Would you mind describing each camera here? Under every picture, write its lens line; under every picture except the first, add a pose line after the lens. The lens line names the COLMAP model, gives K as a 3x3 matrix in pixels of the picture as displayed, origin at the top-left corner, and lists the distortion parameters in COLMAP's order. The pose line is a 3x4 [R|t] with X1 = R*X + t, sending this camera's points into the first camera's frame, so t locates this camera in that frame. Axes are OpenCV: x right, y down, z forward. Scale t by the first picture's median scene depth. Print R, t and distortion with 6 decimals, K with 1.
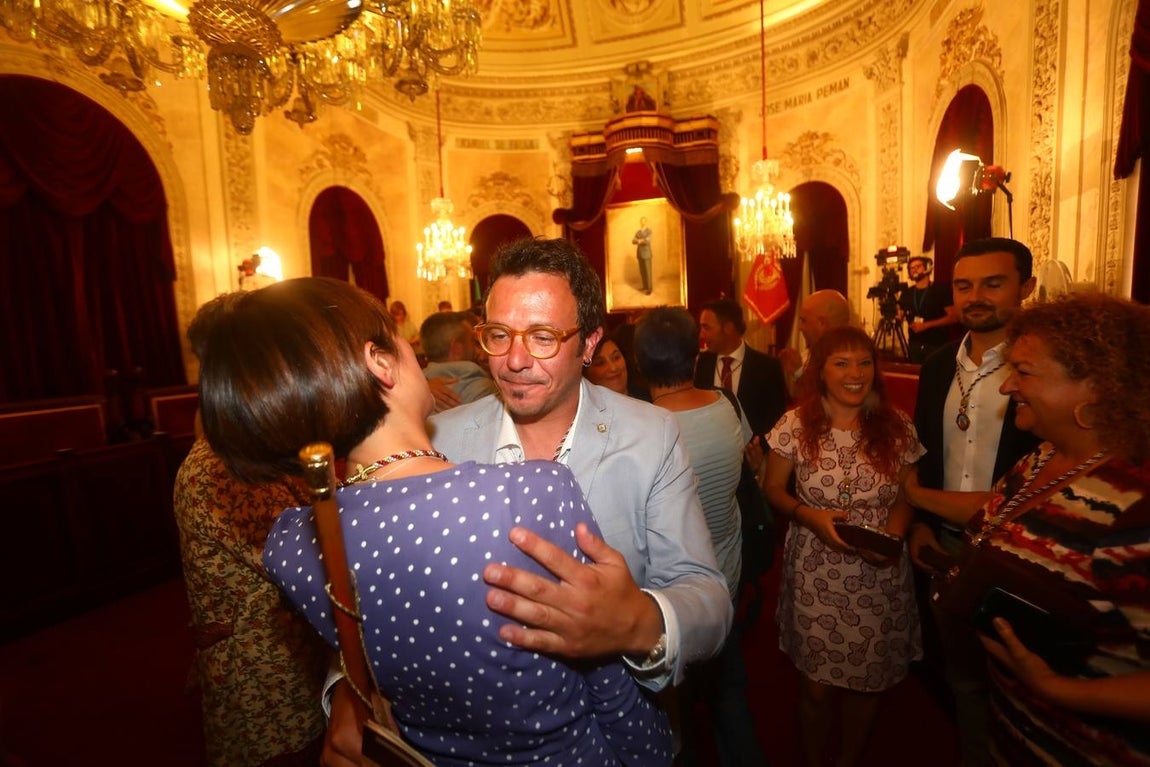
lens RADIAL K [[526.7, 0, 574.5], [0, 526.7, 381.5], [0, 0, 1]] dist [-0.075489, 0.028868]
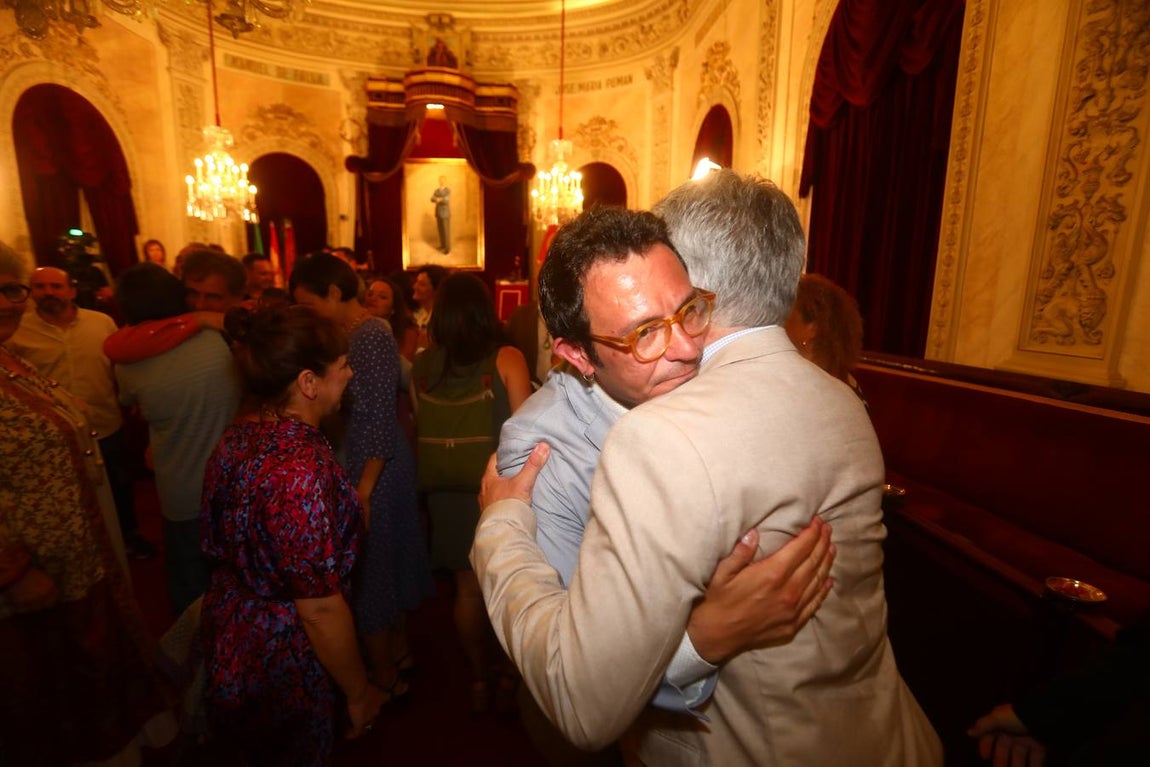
lens RADIAL K [[524.6, 0, 581.1], [0, 524.6, 380.2], [0, 0, 1]] dist [-0.068737, 0.023715]
pose [[0.918398, -0.010736, 0.395513, -0.024379], [-0.016764, 0.997678, 0.066009, 0.008678], [-0.395304, -0.067252, 0.916085, -0.048438]]
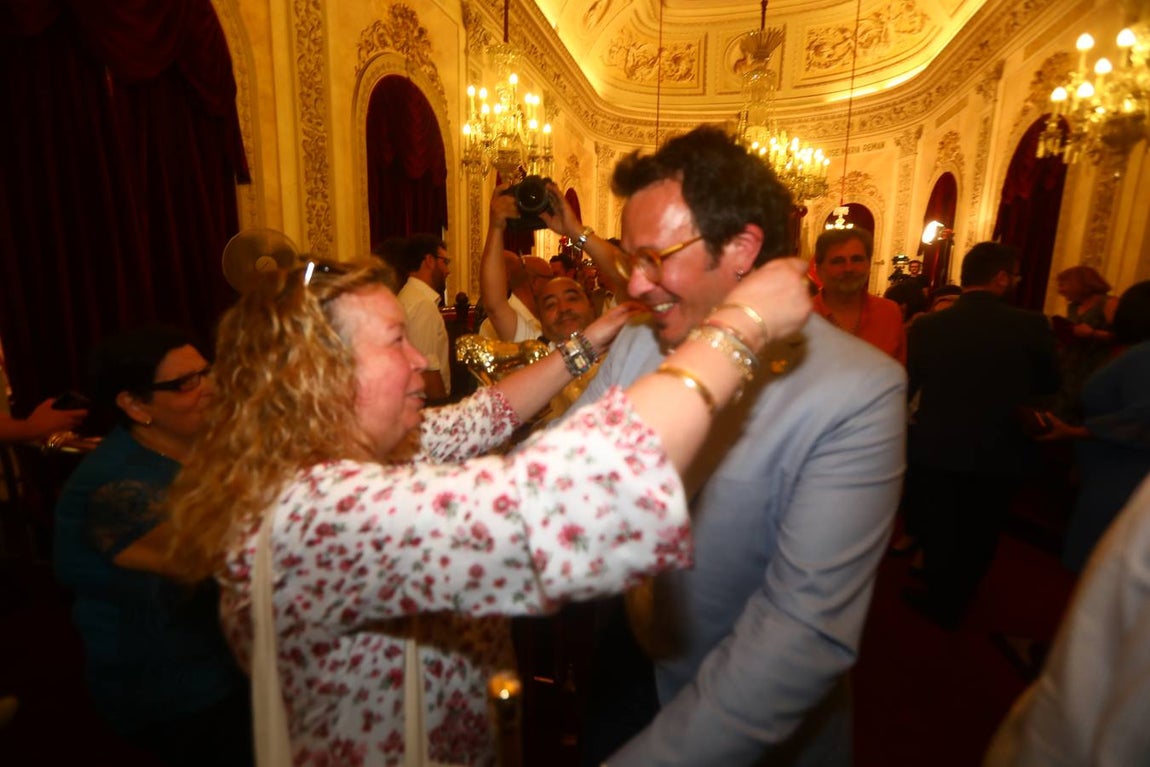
lens RADIAL K [[524.9, 0, 577.4], [0, 524.9, 382.1], [0, 0, 1]] dist [-0.056636, 0.024935]
pose [[0.998219, 0.052496, 0.028322, -0.430063], [-0.054619, 0.995275, 0.080282, 0.087881], [-0.023973, -0.081686, 0.996370, -0.646673]]
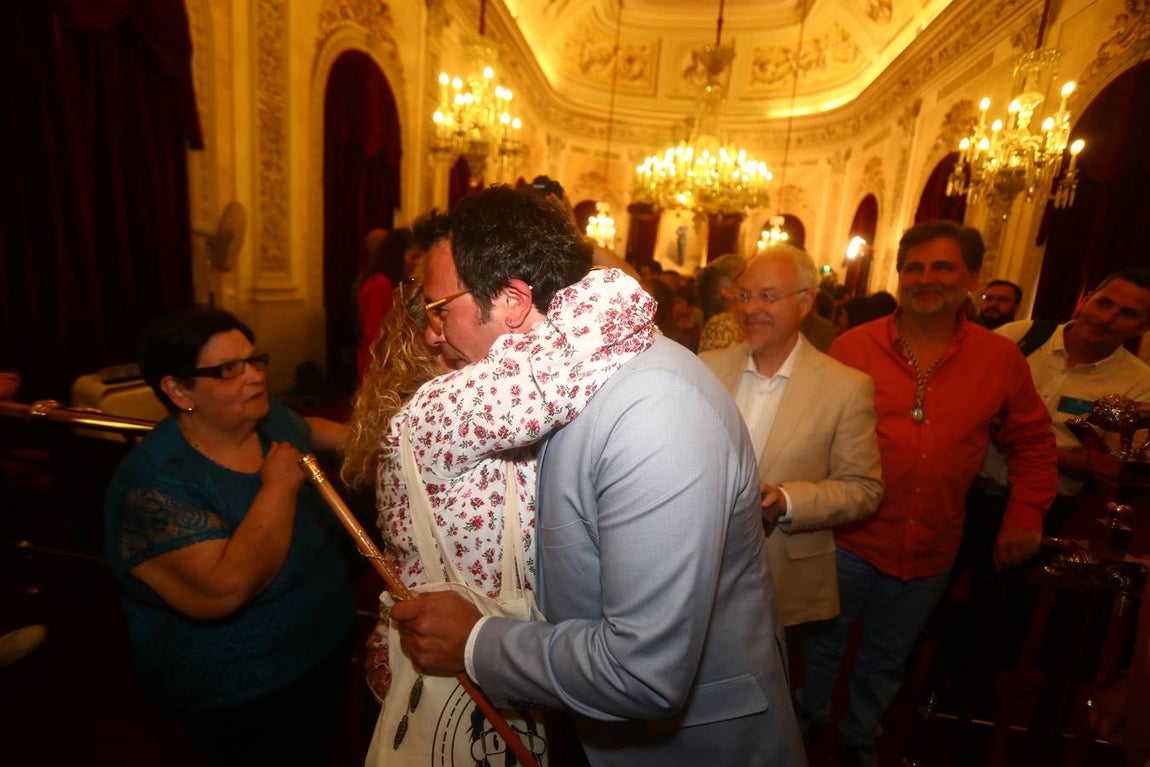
lens RADIAL K [[525.0, 0, 579.6], [0, 525.0, 381.6], [0, 0, 1]] dist [-0.066681, 0.025588]
pose [[0.983244, 0.092011, 0.157372, -0.452955], [-0.106814, 0.990347, 0.088337, 0.087940], [-0.147725, -0.103667, 0.983581, -0.666181]]
